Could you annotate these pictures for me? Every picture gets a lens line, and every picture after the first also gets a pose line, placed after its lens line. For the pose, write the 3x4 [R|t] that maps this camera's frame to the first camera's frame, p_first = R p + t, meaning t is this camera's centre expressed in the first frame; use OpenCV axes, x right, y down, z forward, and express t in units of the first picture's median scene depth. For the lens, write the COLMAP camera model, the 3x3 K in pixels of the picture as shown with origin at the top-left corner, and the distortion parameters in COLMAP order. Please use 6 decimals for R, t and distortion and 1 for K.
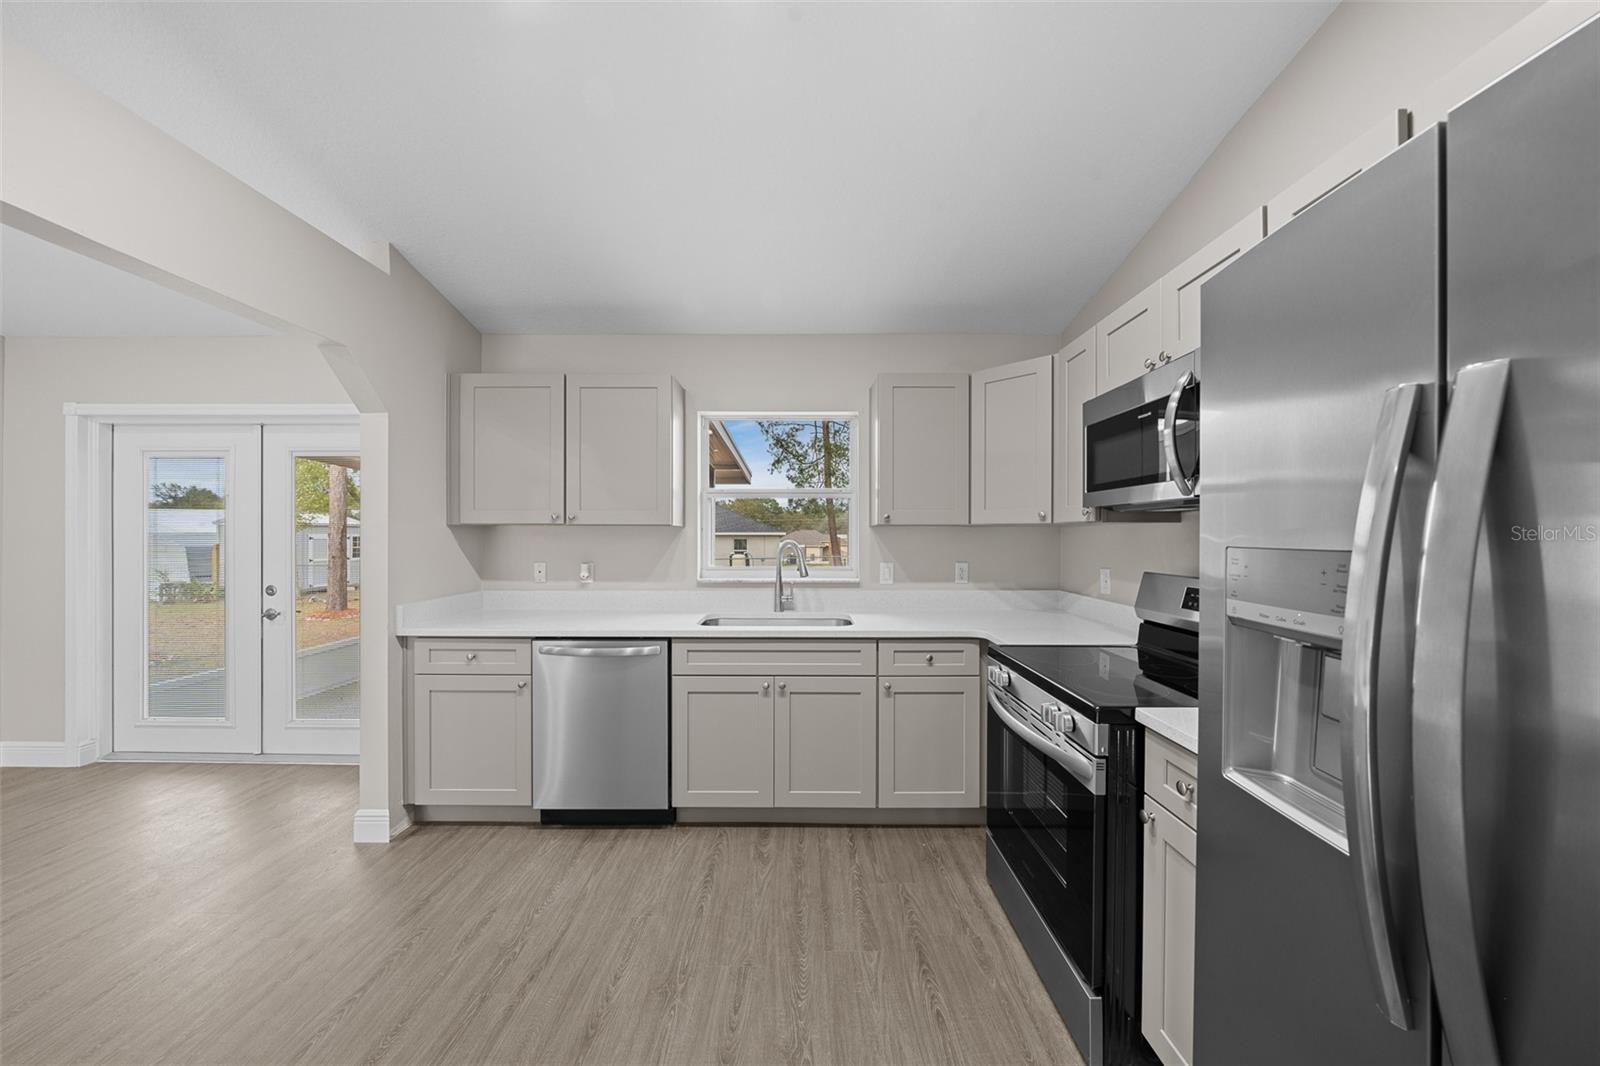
lens RADIAL K [[548.8, 0, 795.7], [0, 548.8, 537.1], [0, 0, 1]] dist [-0.004002, 0.000706]
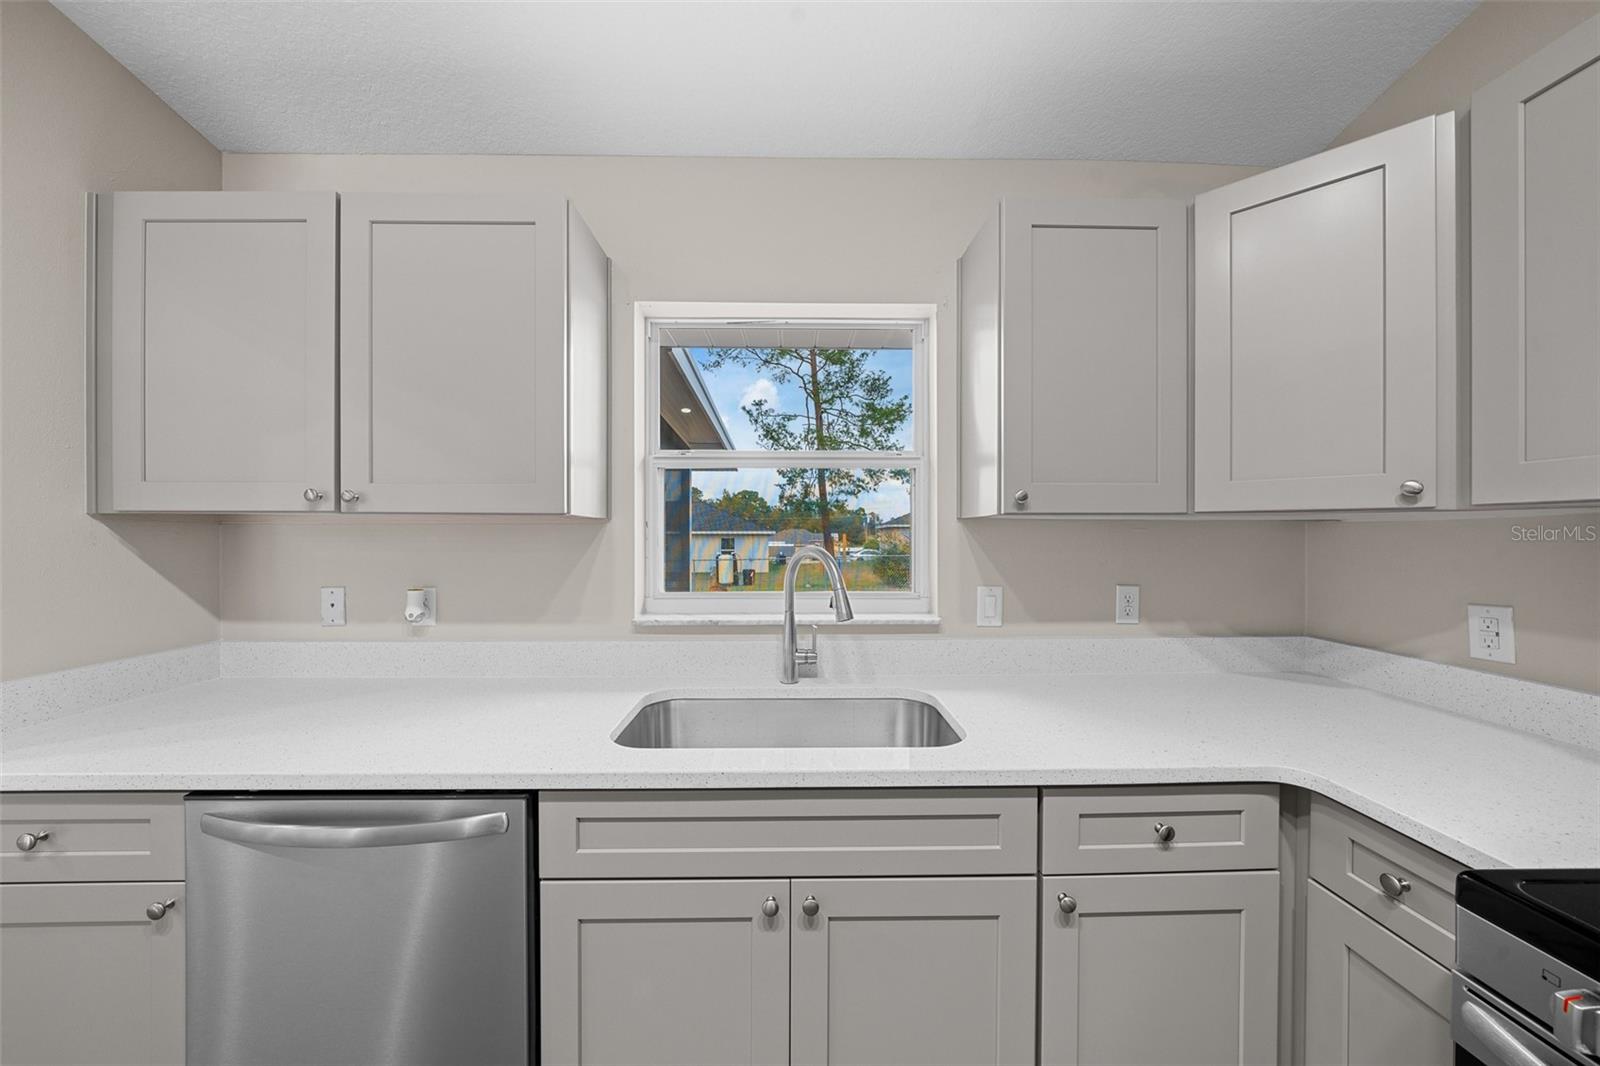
lens RADIAL K [[548.8, 0, 801.4], [0, 548.8, 532.8], [0, 0, 1]] dist [-0.004002, 0.000706]
pose [[0.999478, -0.000115, 0.032319, -0.039243], [0.000300, 0.999984, -0.005723, -0.003148], [-0.032318, 0.005730, 0.999461, 0.519895]]
